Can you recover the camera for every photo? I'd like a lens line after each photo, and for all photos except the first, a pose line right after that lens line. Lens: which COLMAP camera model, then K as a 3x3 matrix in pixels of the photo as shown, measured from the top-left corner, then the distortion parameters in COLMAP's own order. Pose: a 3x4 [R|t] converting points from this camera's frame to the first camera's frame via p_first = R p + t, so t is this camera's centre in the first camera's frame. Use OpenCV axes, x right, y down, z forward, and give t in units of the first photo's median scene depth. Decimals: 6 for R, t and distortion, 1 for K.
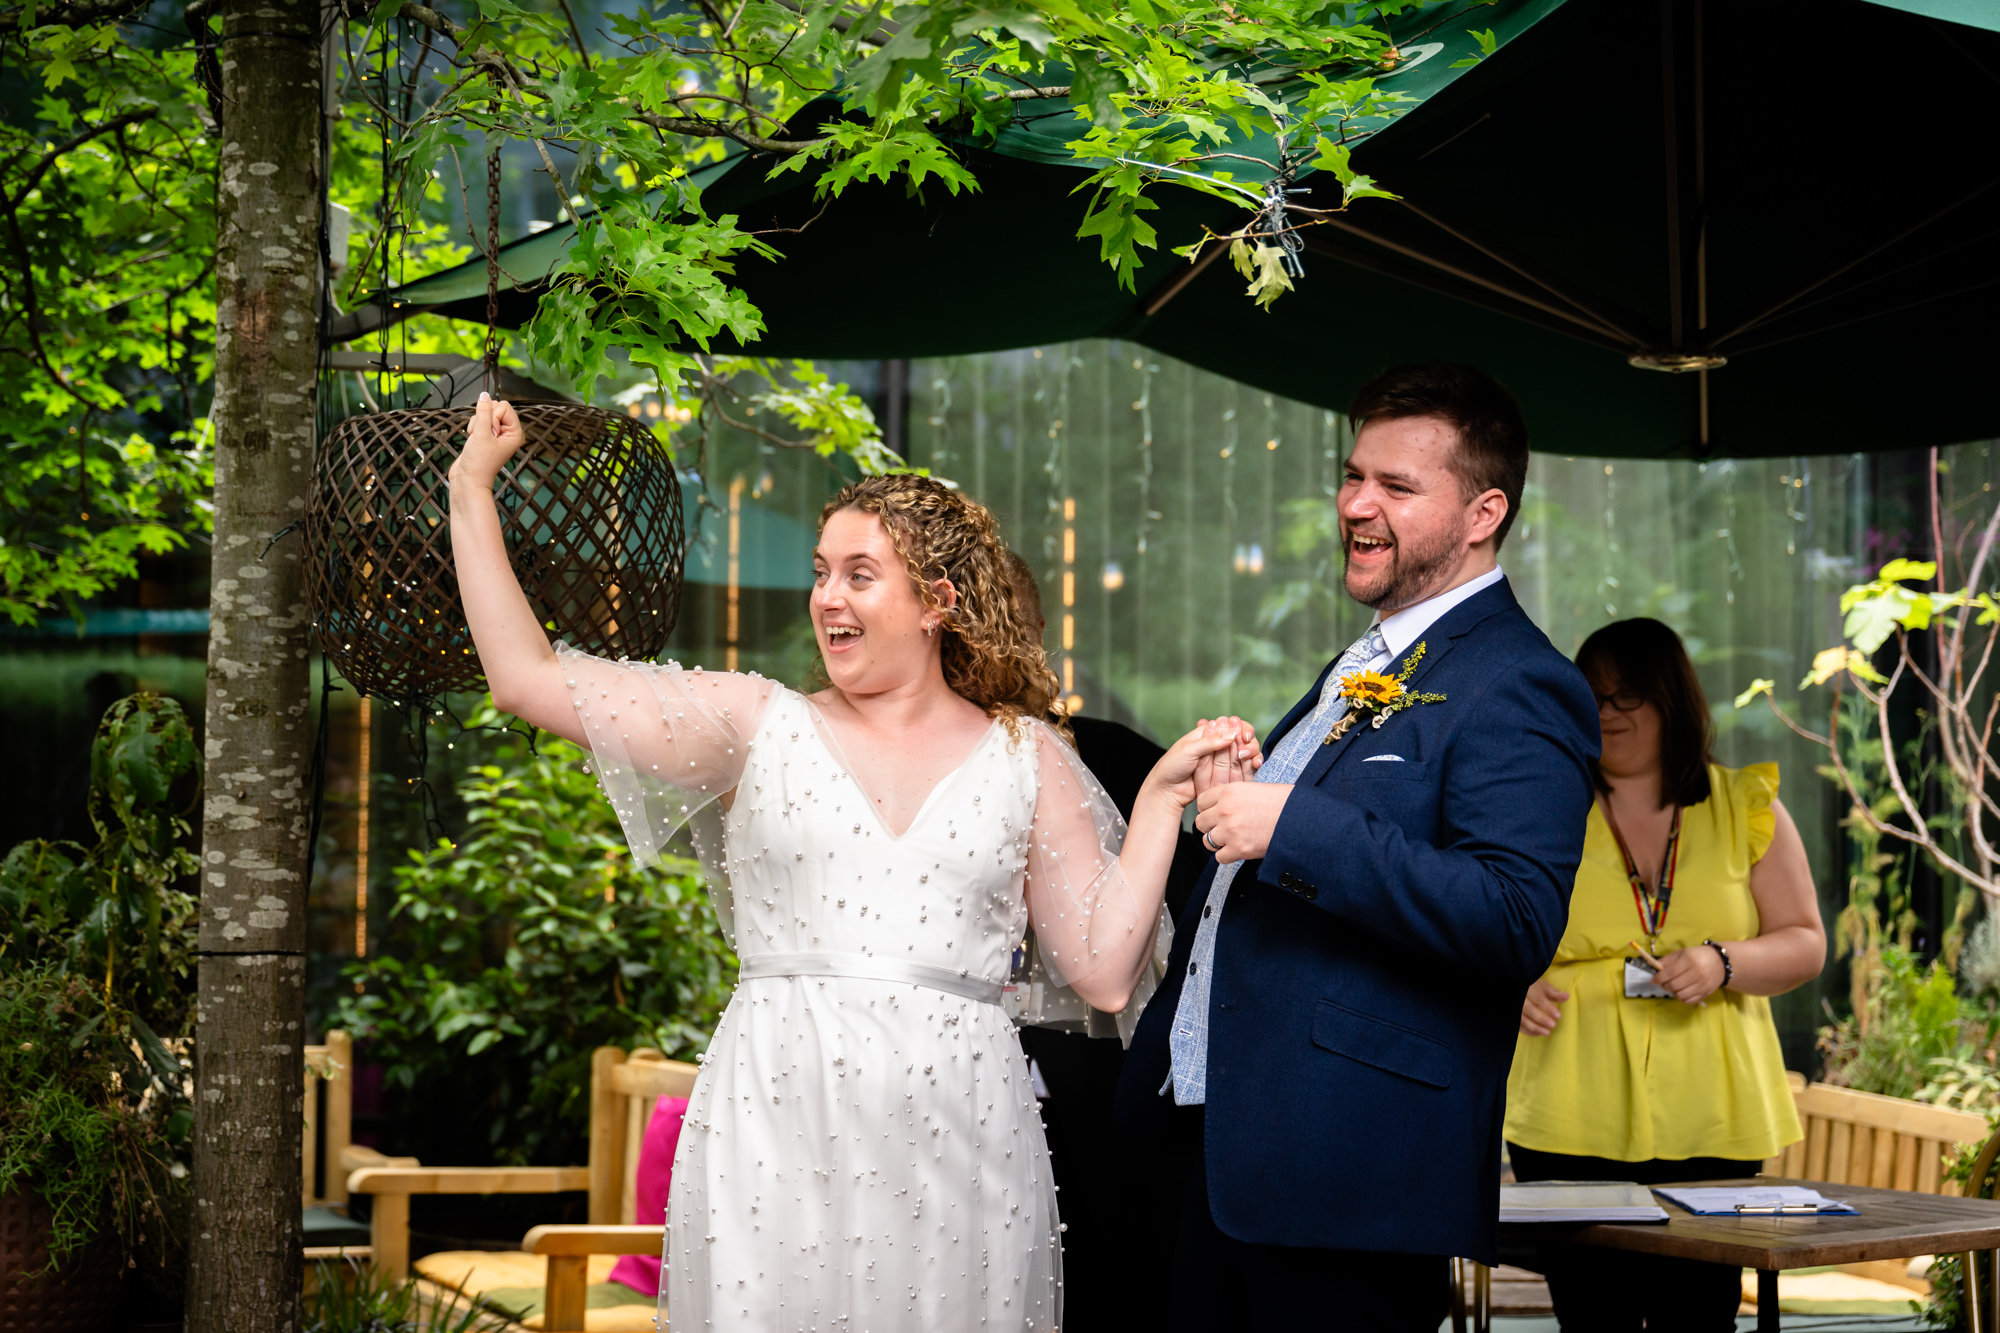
lens RADIAL K [[3279.4, 0, 1000.0], [0, 3279.4, 666.5], [0, 0, 1]] dist [0.047305, -0.222915]
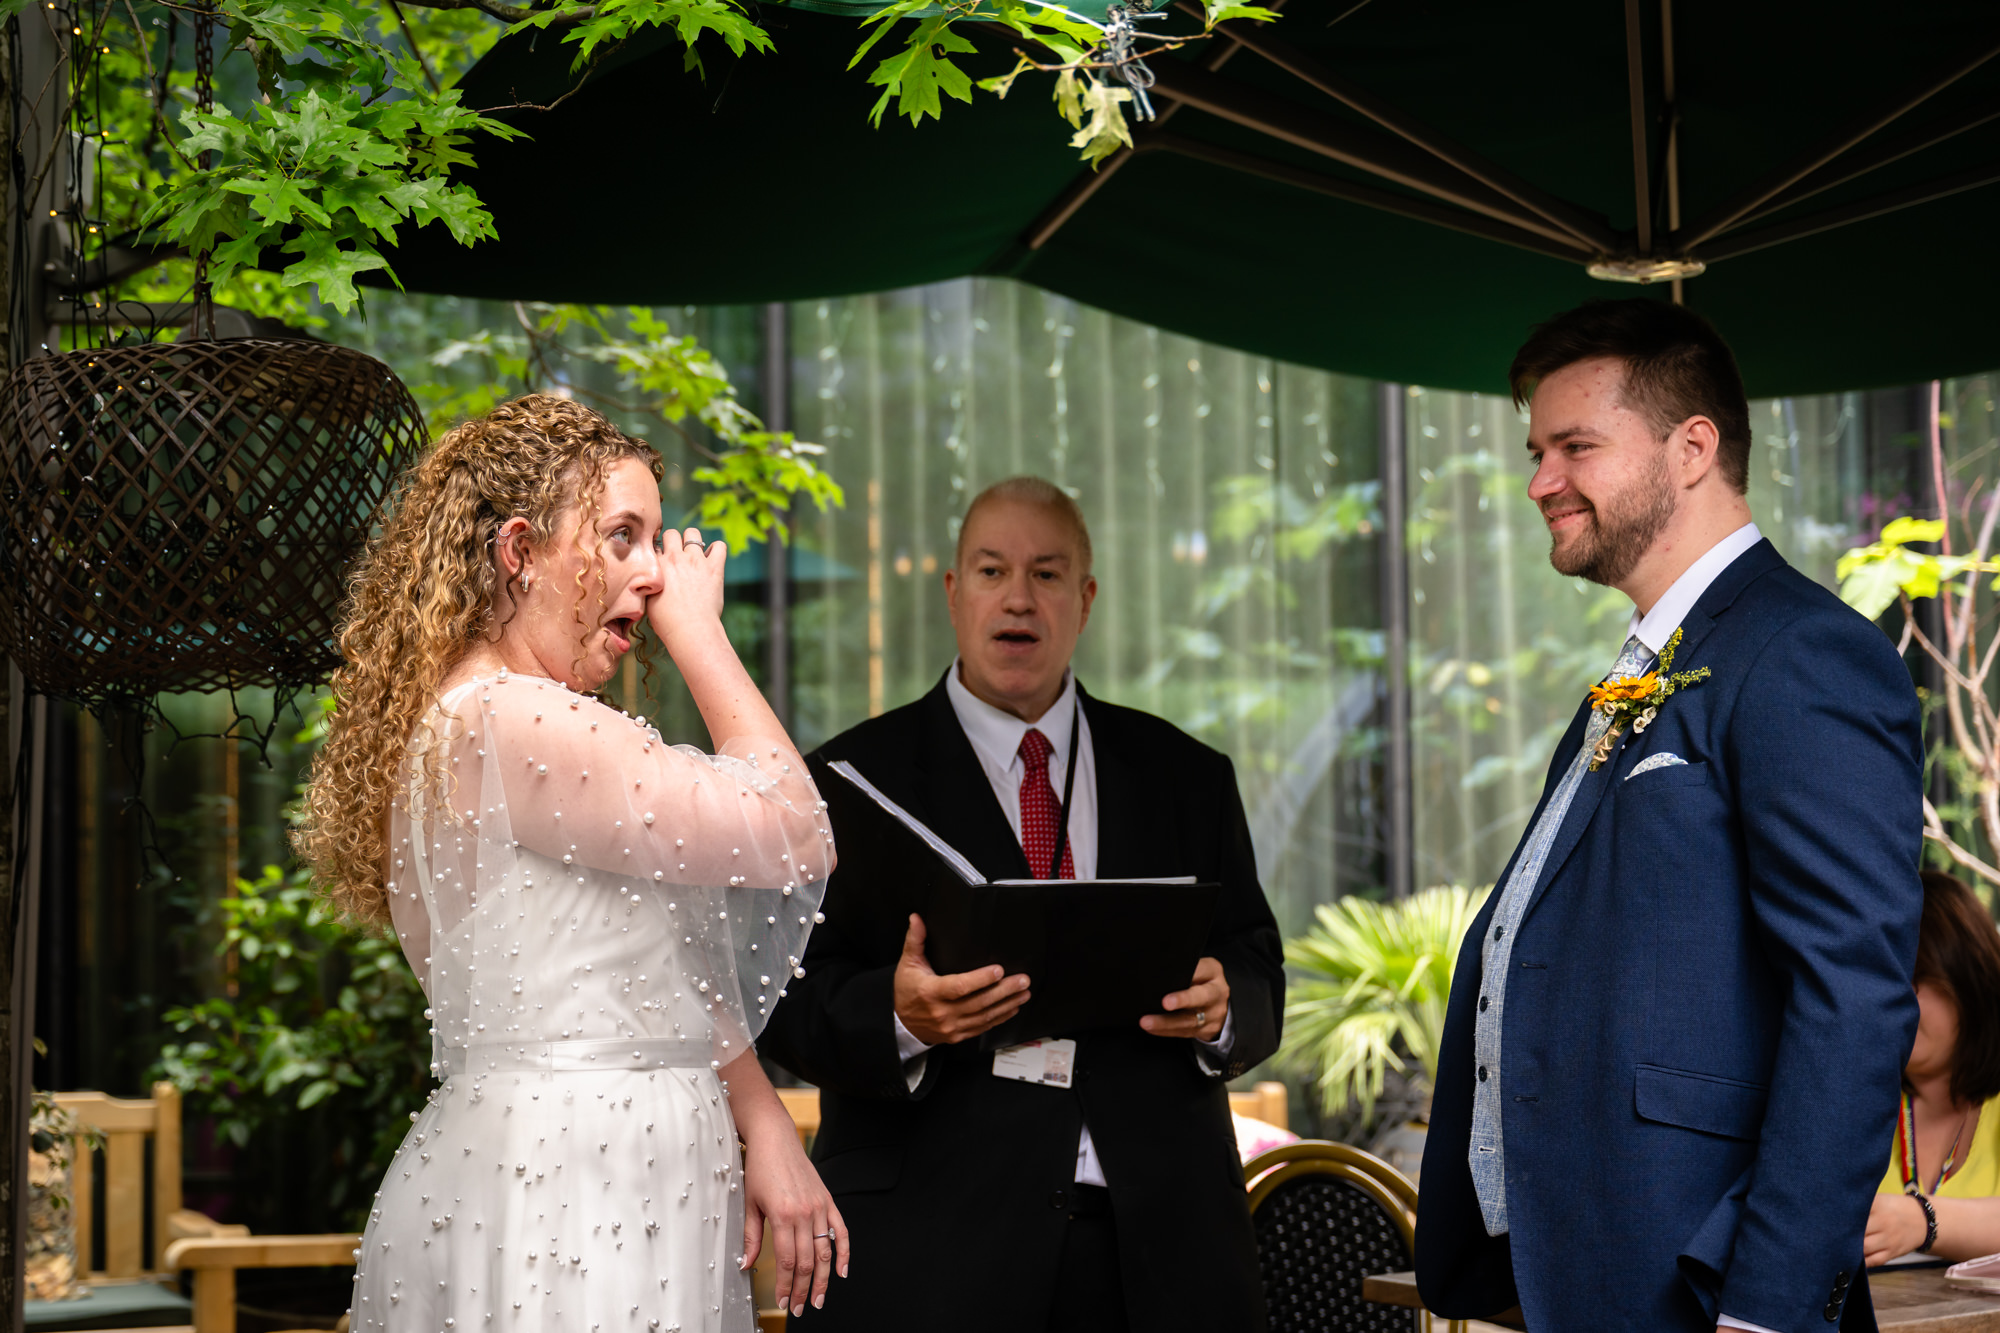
lens RADIAL K [[3400.3, 0, 871.6], [0, 3400.3, 658.7], [0, 0, 1]] dist [-0.004270, 0.029388]
pose [[0.999480, -0.022306, -0.023305, 0.016916], [0.022198, 0.999742, -0.004879, 0.004078], [0.023408, 0.004360, 0.999716, 0.081176]]
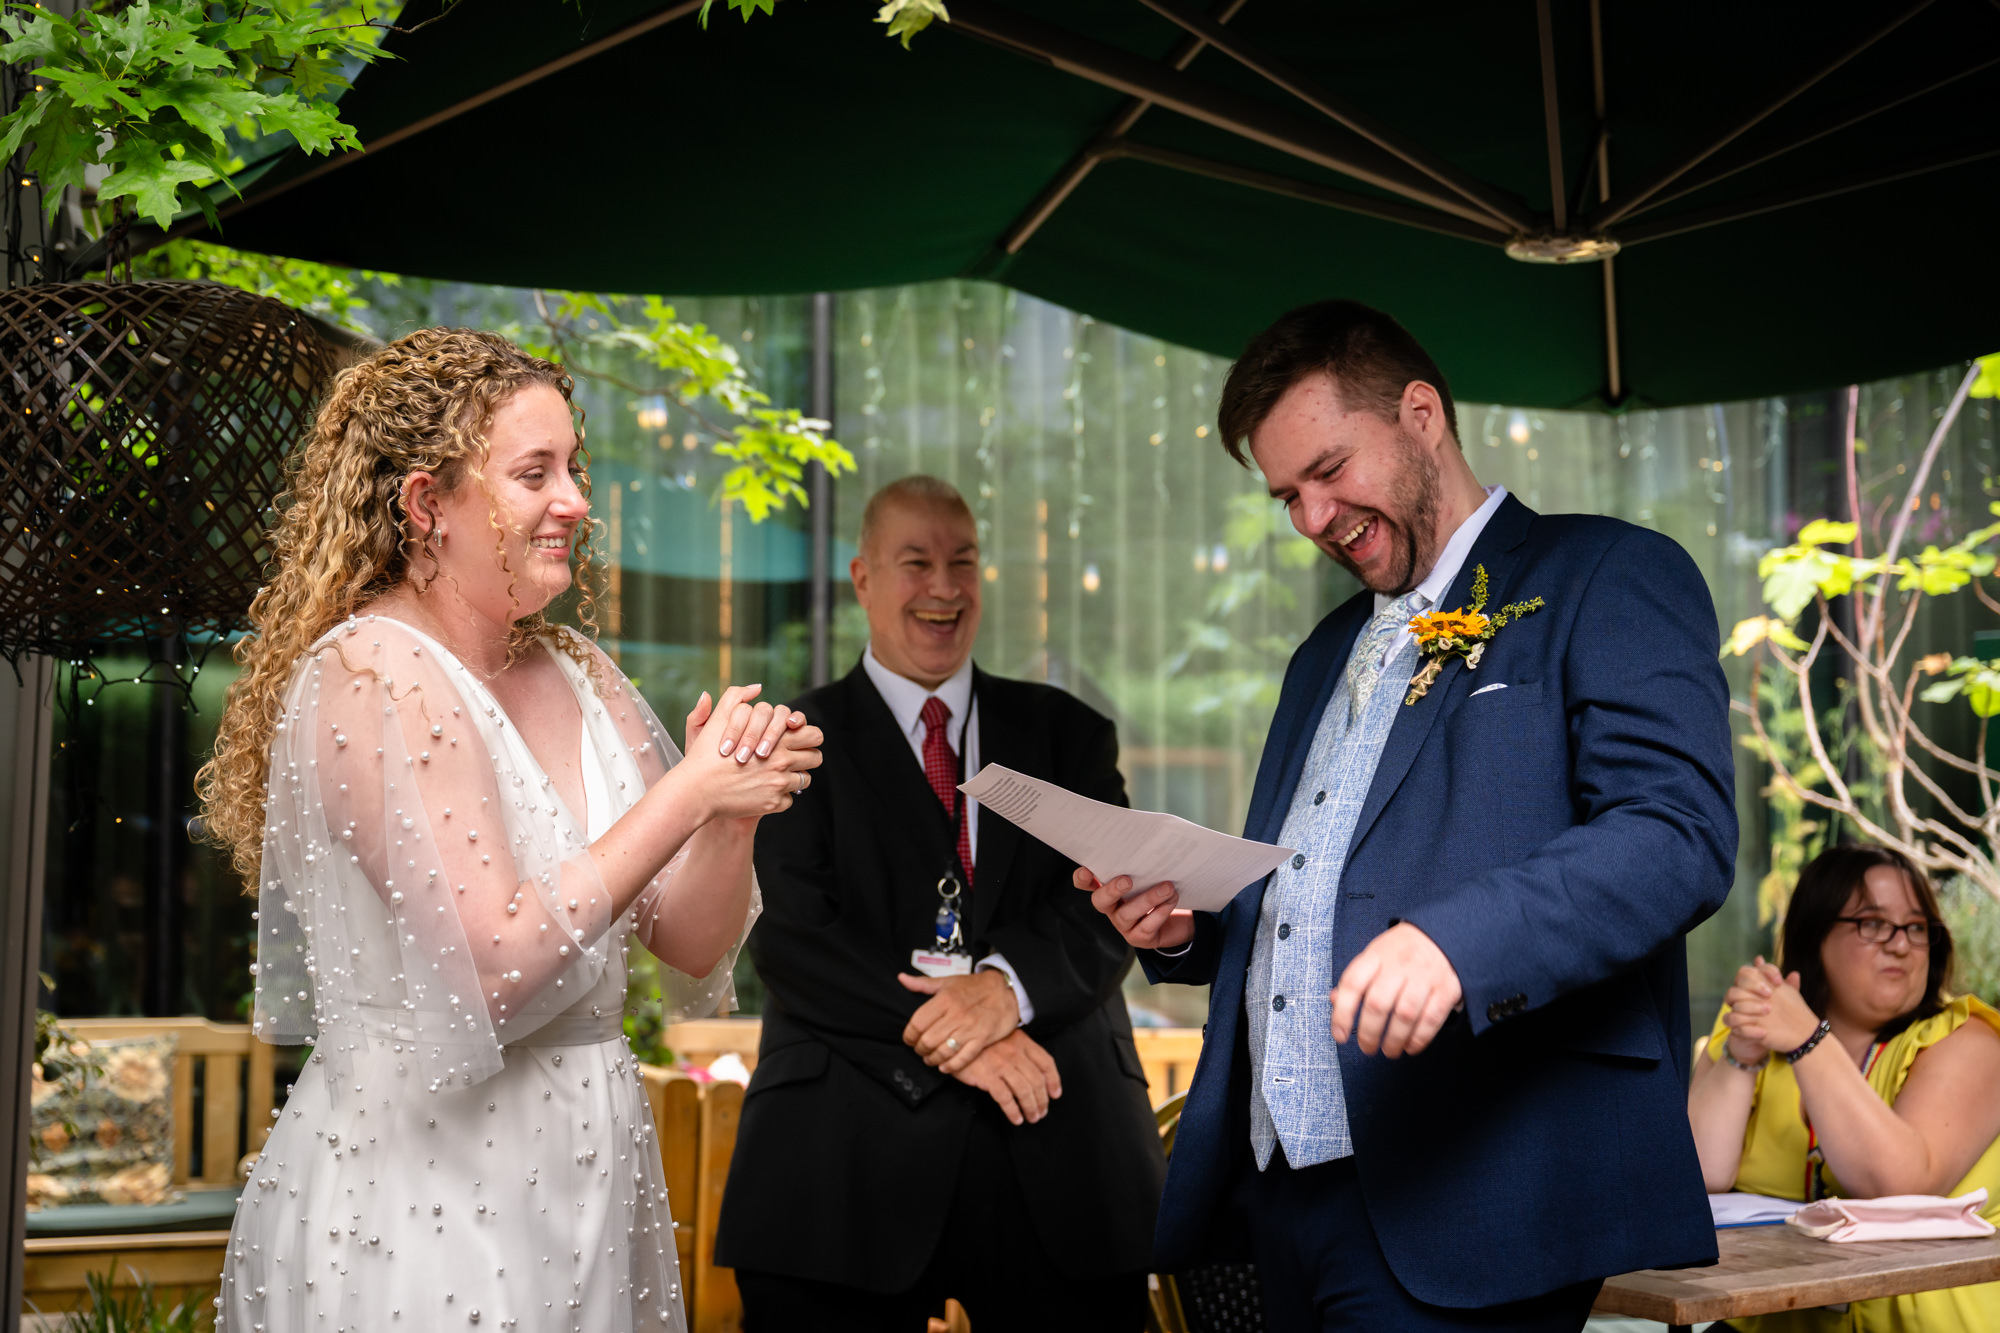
lens RADIAL K [[2735.1, 0, 996.4], [0, 2735.1, 615.5], [0, 0, 1]] dist [0.485334, -2.590485]
pose [[0.999821, -0.008673, -0.016807, 0.044352], [0.008351, 0.999782, -0.019152, 0.010122], [0.016969, 0.019009, 0.999675, 0.172207]]
